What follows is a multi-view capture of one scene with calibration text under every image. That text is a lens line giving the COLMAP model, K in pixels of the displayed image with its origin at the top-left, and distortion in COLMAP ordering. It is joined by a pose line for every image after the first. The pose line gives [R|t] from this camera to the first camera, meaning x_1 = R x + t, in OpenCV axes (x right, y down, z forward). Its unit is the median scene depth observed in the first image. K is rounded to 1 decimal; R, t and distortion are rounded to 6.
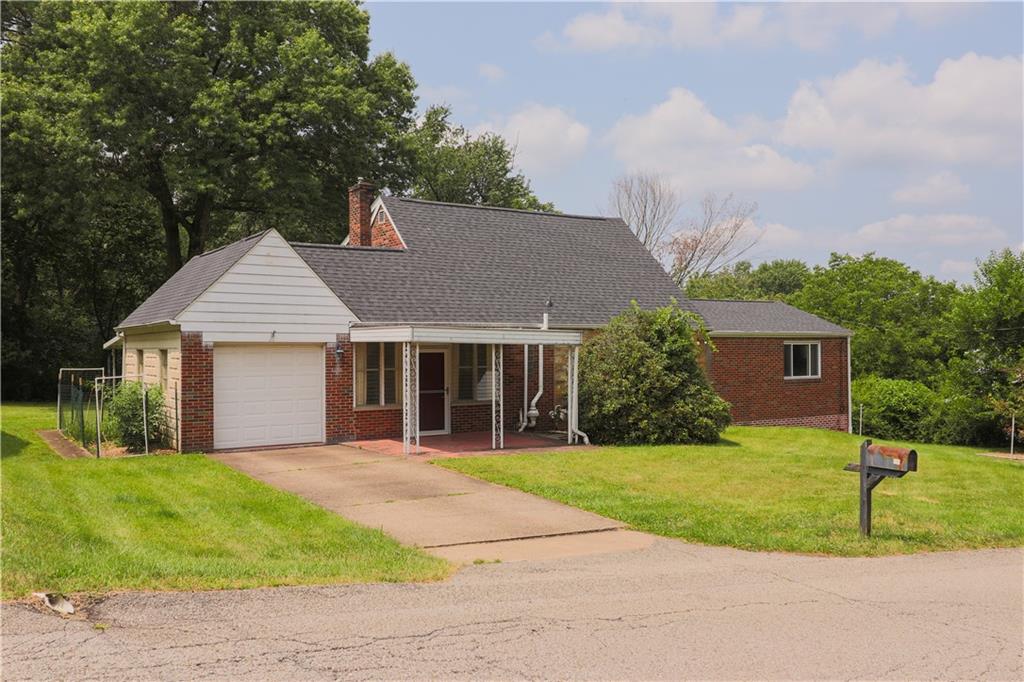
lens RADIAL K [[796.9, 0, 511.9], [0, 796.9, 342.5], [0, 0, 1]] dist [-0.009623, -0.008234]
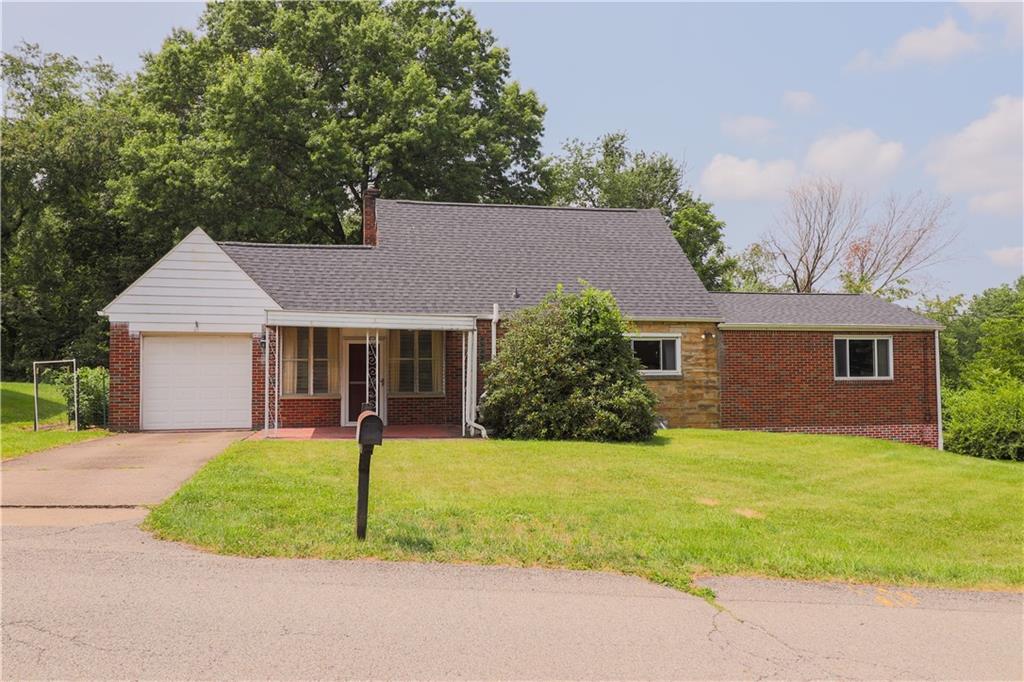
lens RADIAL K [[730.2, 0, 511.7], [0, 730.2, 345.0], [0, 0, 1]] dist [0.006424, 0.000450]
pose [[0.940006, -0.013023, -0.340909, 0.381772], [0.002948, 0.999544, -0.030055, 0.041933], [0.341145, 0.027247, 0.939616, 0.192486]]
